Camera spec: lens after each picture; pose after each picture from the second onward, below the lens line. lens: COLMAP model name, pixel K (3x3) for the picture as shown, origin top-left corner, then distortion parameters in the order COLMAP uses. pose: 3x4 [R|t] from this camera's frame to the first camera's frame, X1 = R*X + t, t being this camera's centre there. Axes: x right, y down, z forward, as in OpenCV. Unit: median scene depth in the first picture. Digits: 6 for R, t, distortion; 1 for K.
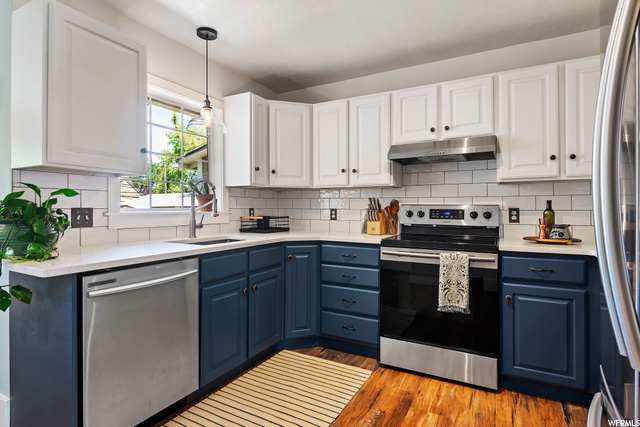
lens RADIAL K [[340.2, 0, 299.8], [0, 340.2, 213.9], [0, 0, 1]] dist [-0.002142, -0.001061]
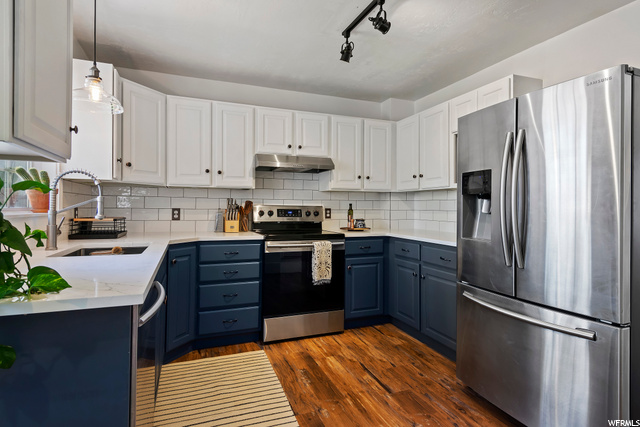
lens RADIAL K [[349.1, 0, 320.0], [0, 349.1, 213.5], [0, 0, 1]] dist [0.004550, 0.000354]
pose [[0.621822, -0.010904, 0.783082, -0.561267], [0.006287, 0.999940, 0.008931, -0.009222], [-0.783133, -0.000630, 0.621854, 0.105961]]
